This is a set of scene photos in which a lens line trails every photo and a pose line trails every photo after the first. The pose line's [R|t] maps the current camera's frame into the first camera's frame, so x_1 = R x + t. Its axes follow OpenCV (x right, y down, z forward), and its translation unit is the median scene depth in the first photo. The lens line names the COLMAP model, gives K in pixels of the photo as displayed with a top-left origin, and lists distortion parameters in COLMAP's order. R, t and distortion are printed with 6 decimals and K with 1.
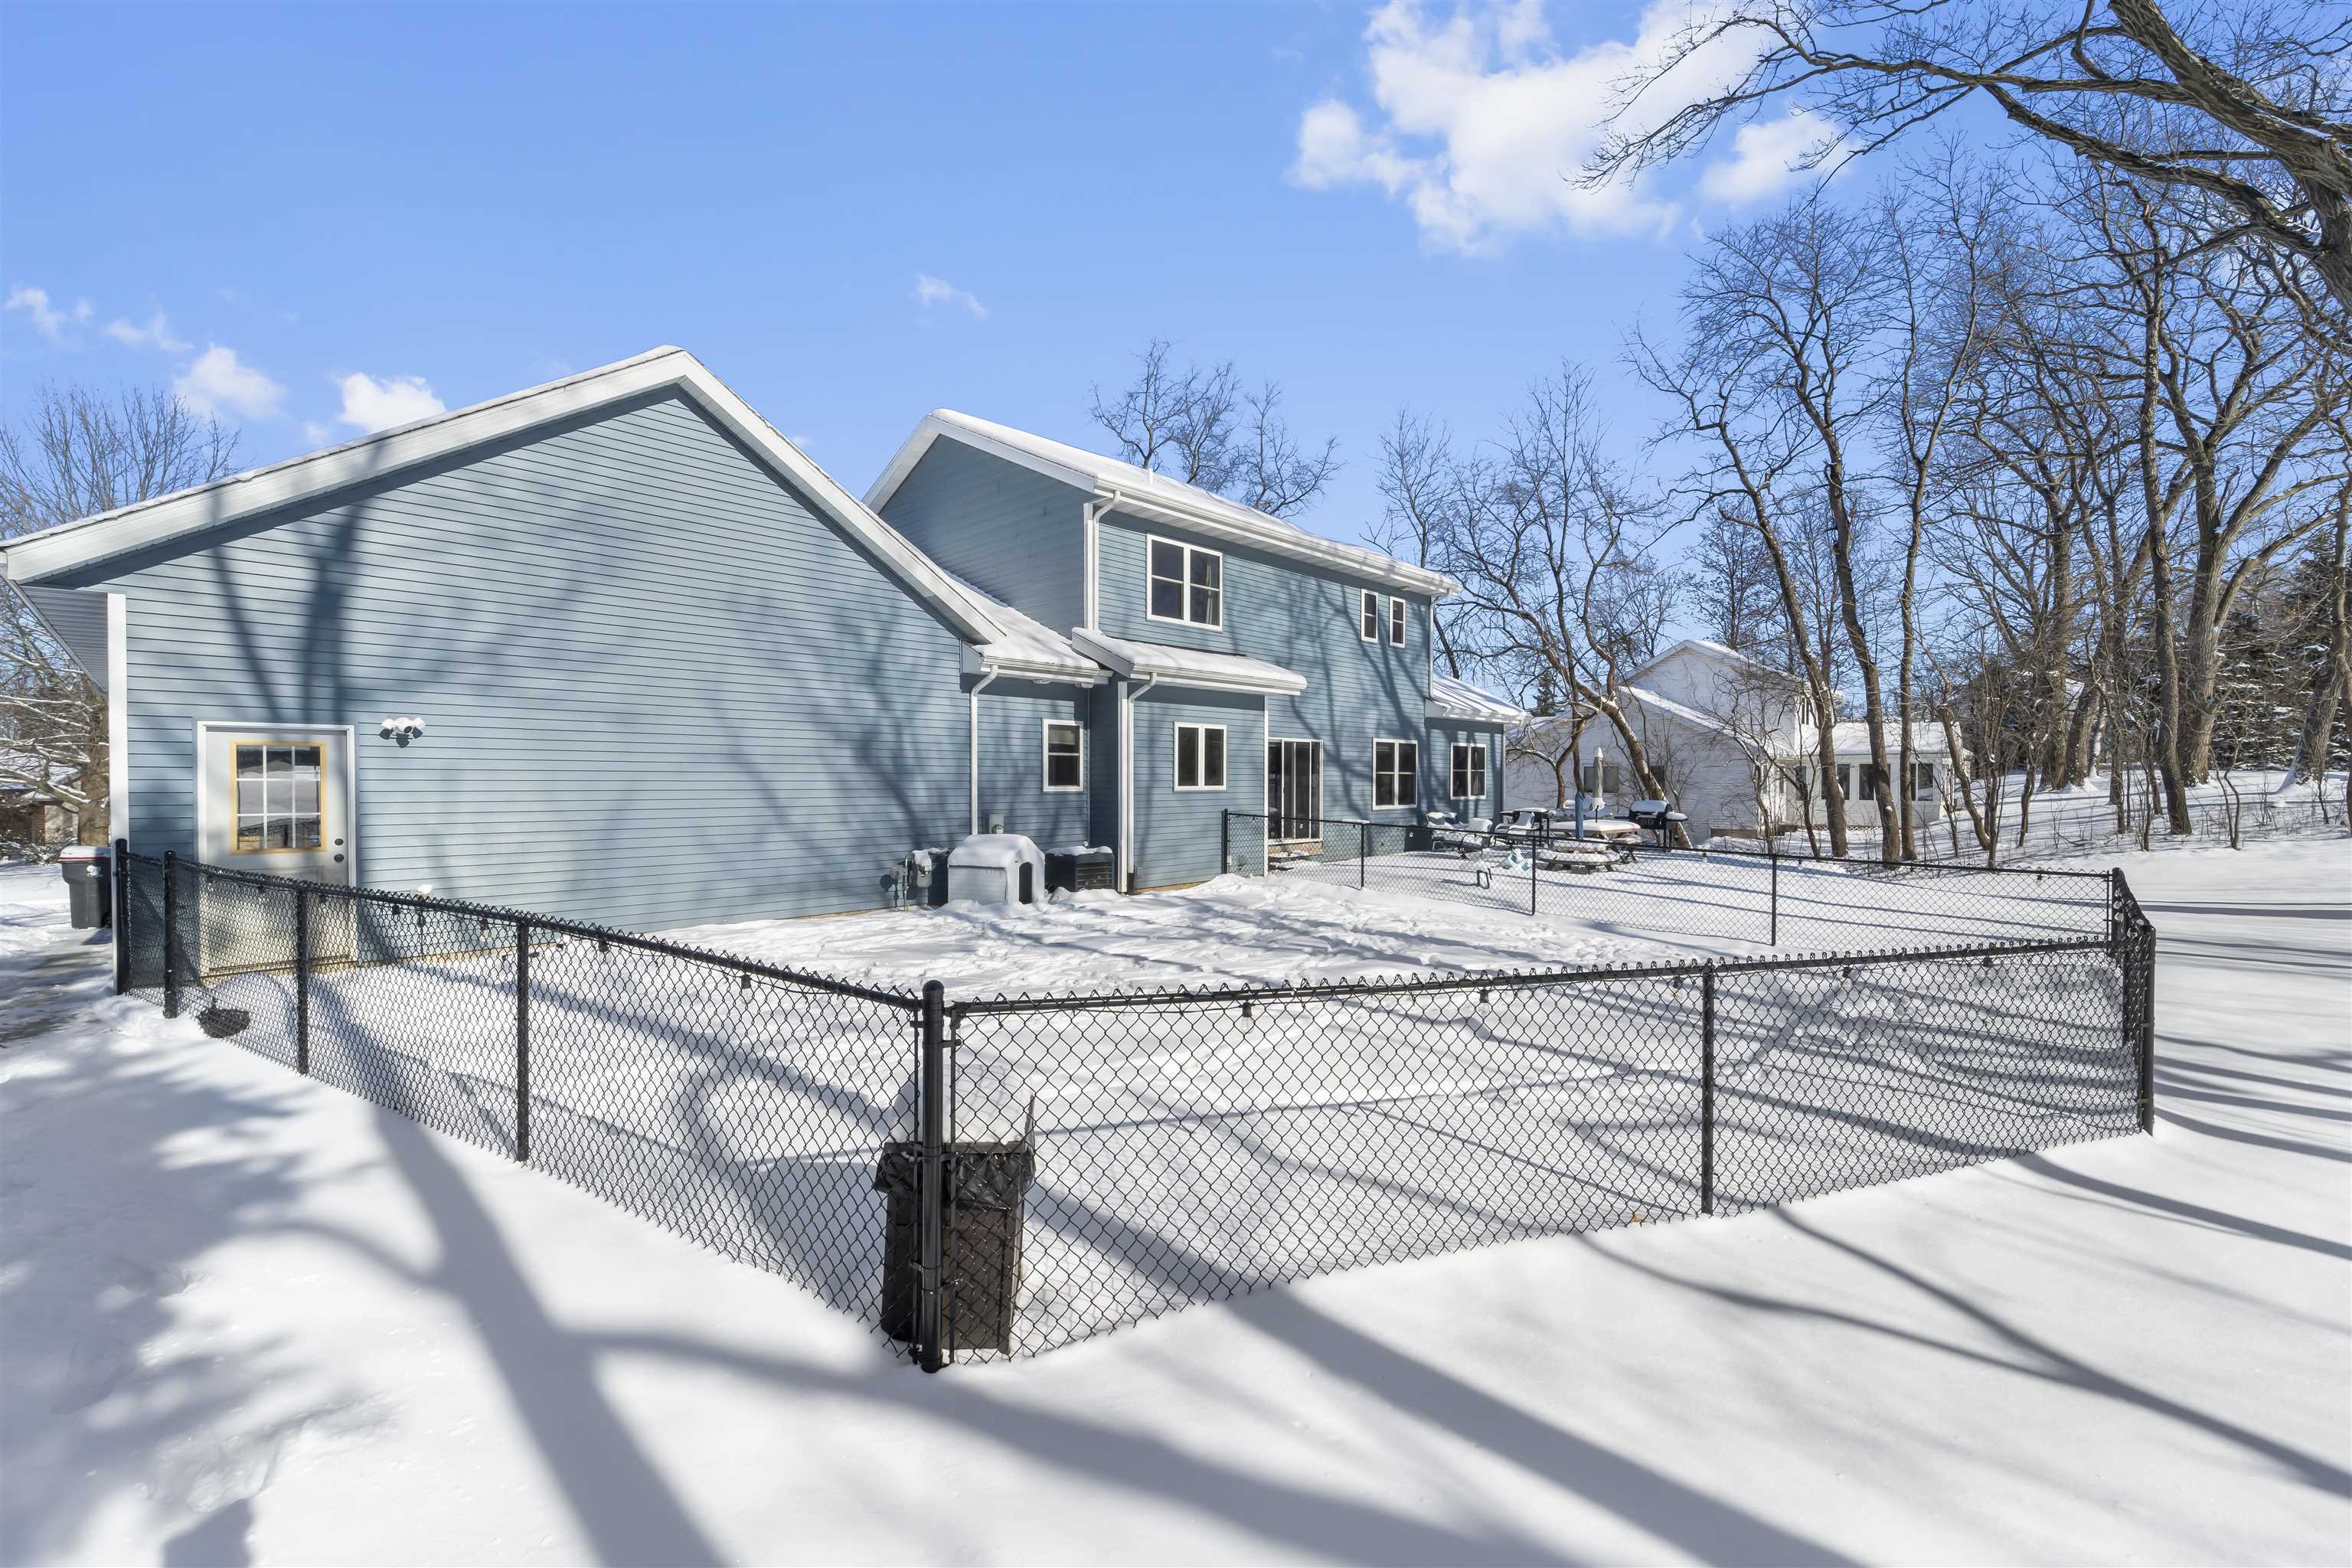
lens RADIAL K [[943.3, 0, 1171.4], [0, 943.3, 798.7], [0, 0, 1]] dist [-0.000572, 0.000607]
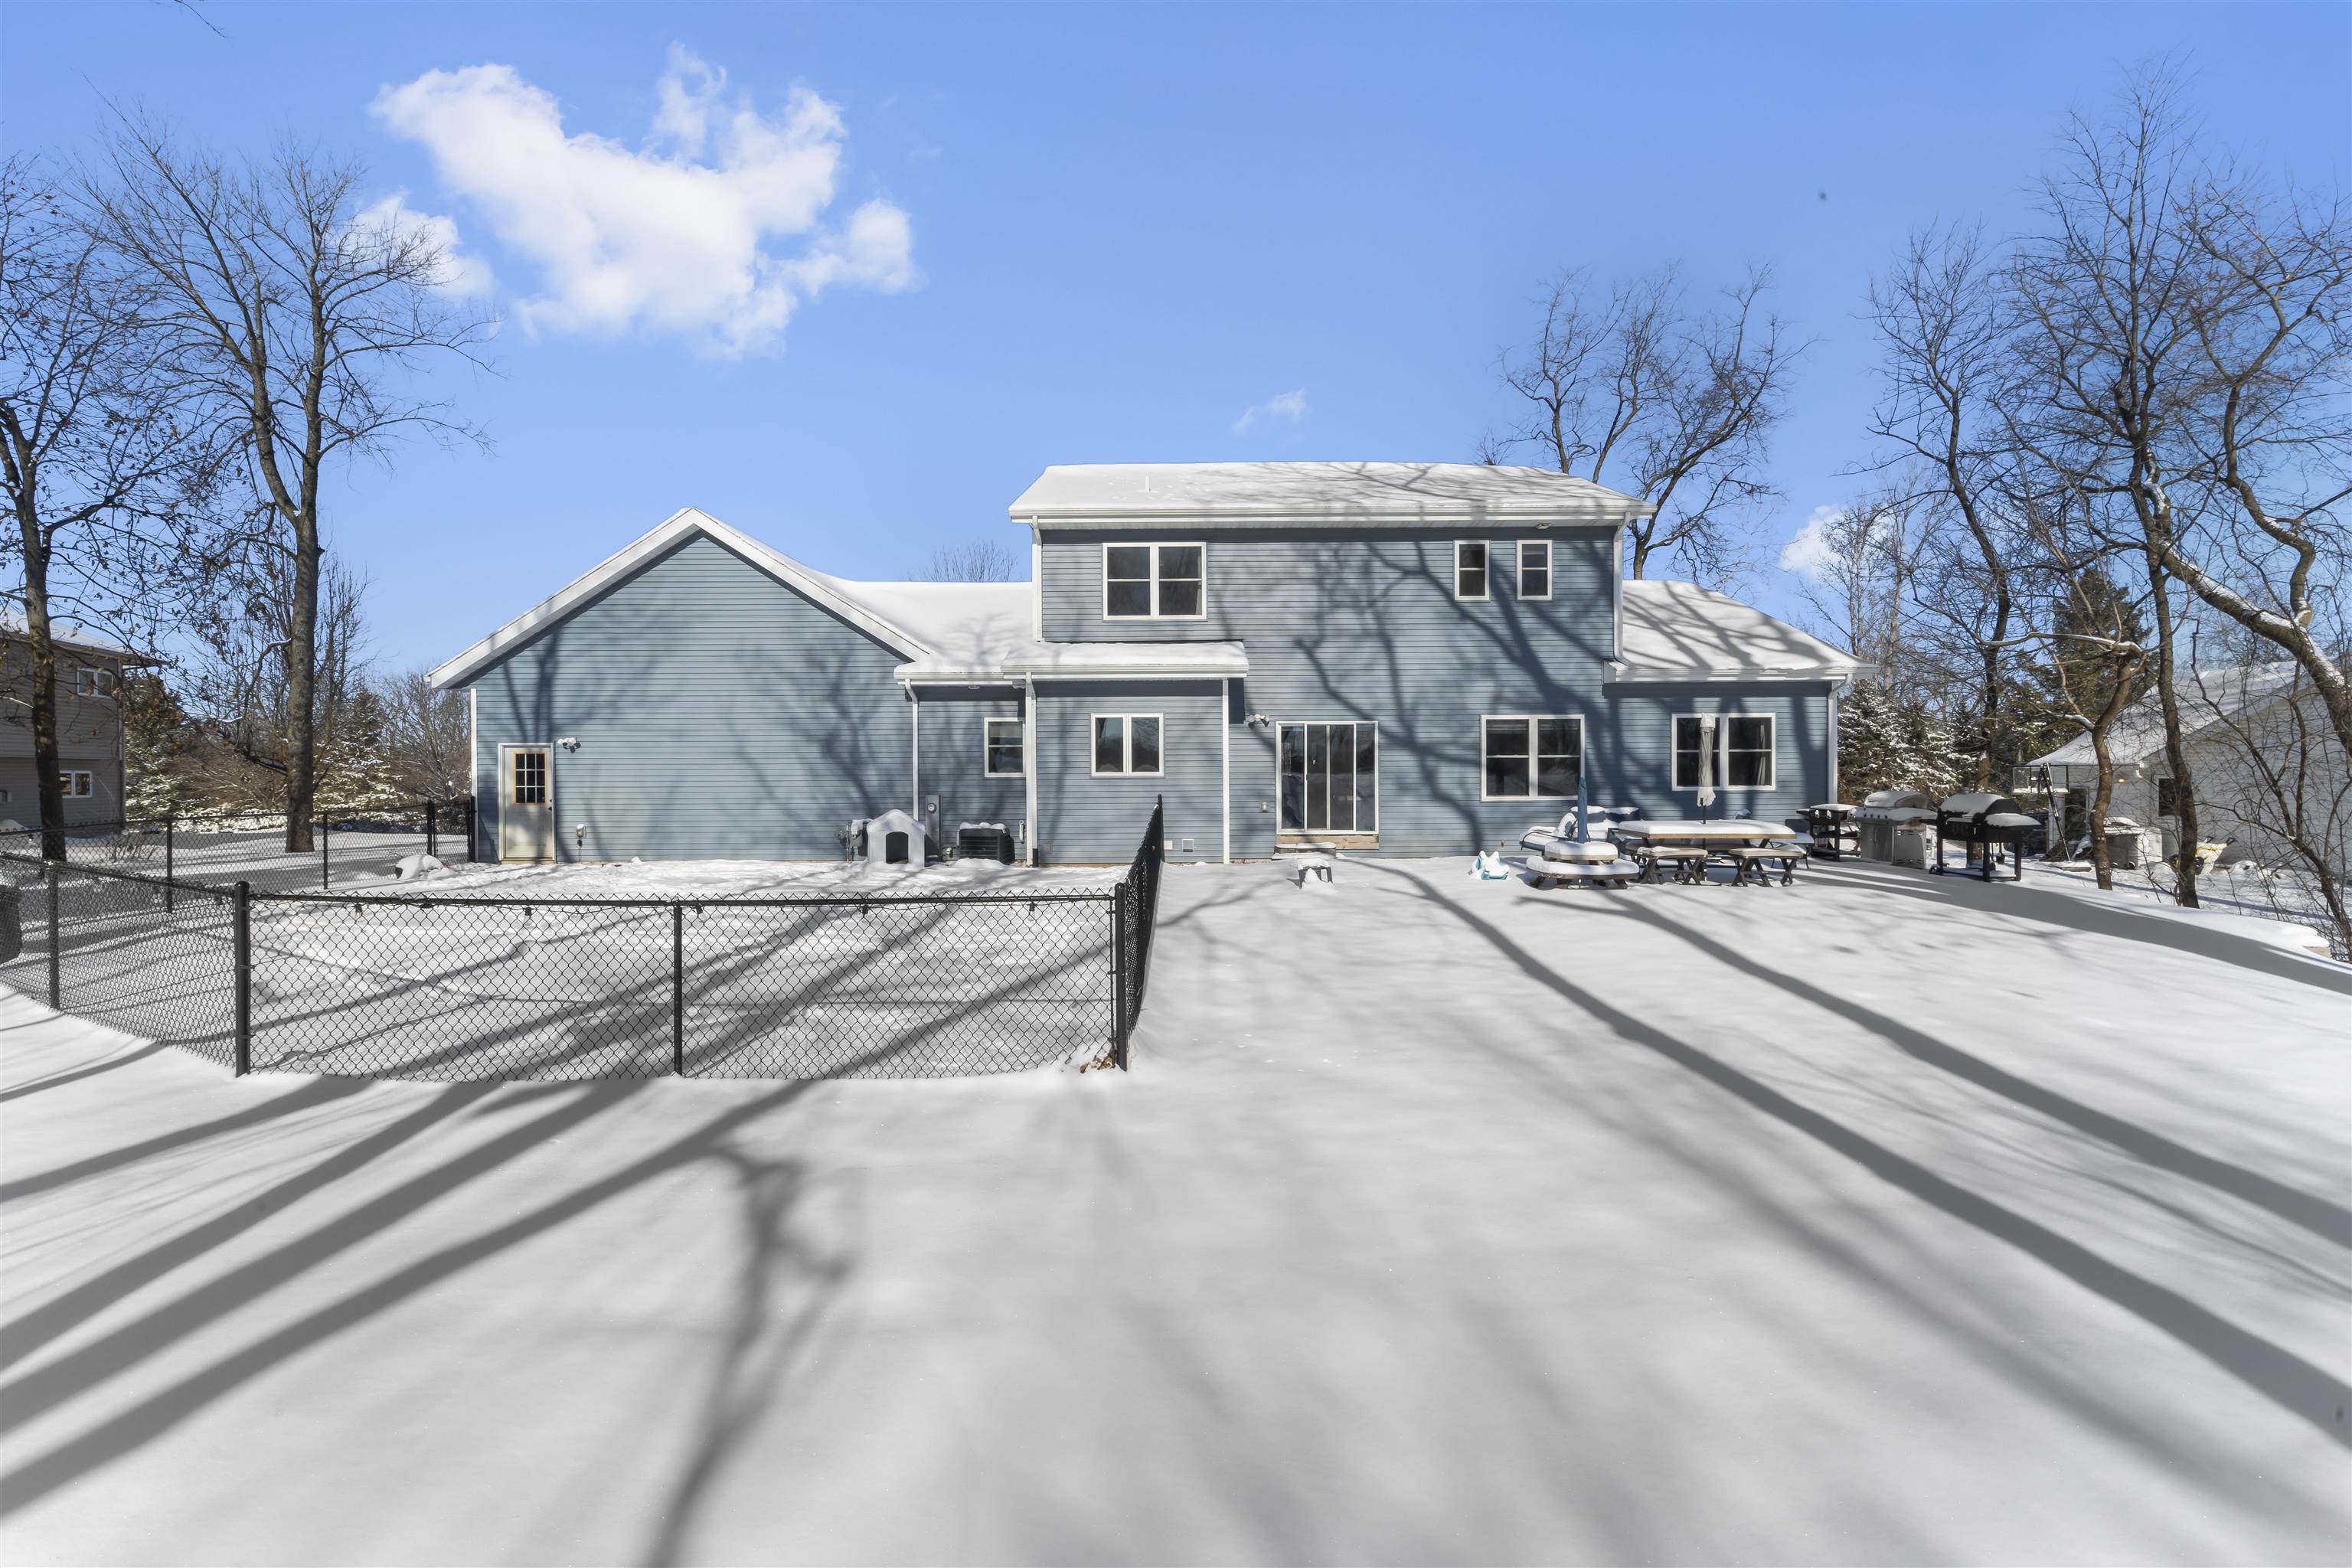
lens RADIAL K [[943.3, 0, 1193.0], [0, 943.3, 772.4], [0, 0, 1]] dist [-0.000572, 0.000607]
pose [[0.699961, 0.004259, -0.714169, 0.862153], [-0.009111, 0.999954, -0.002966, -0.011755], [0.714123, 0.008583, 0.699967, 0.319759]]
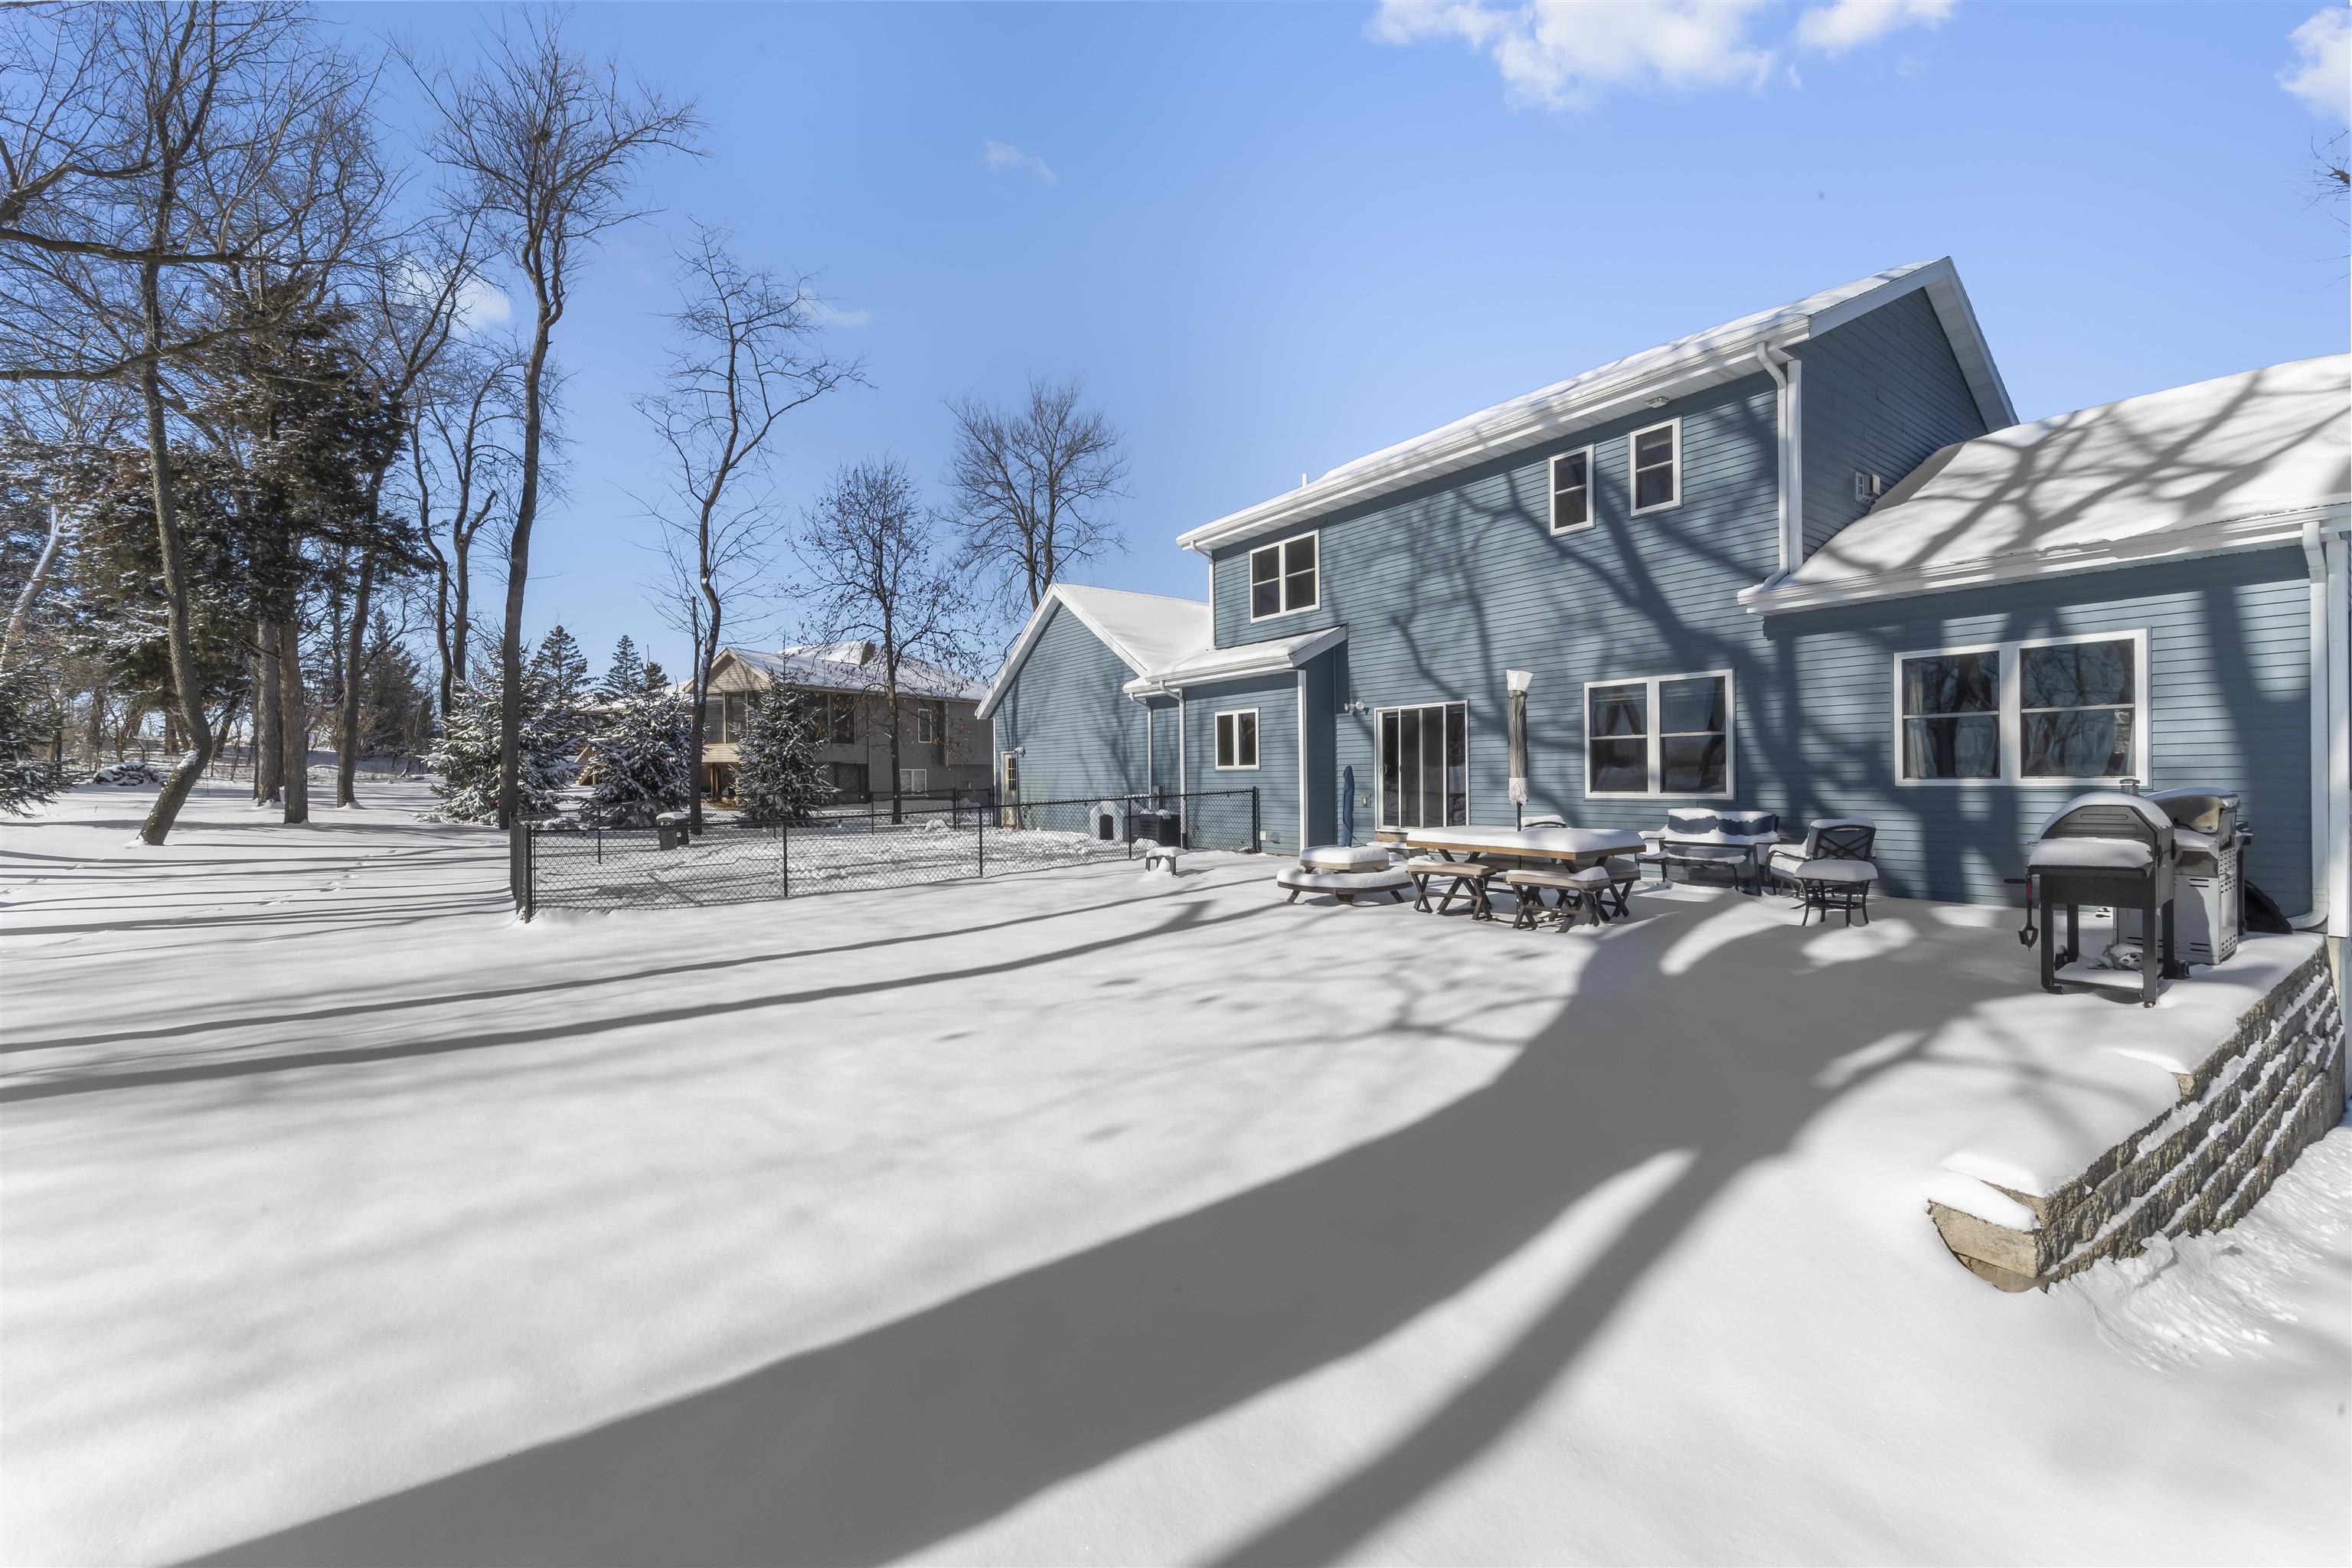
lens RADIAL K [[943.3, 0, 1181.4], [0, 943.3, 785.2], [0, 0, 1]] dist [-0.000572, 0.000607]
pose [[-0.158812, 0.008691, -0.987271, 1.185610], [-0.009162, 0.999905, 0.010276, -0.001278], [0.987266, 0.010678, -0.158717, 1.144078]]
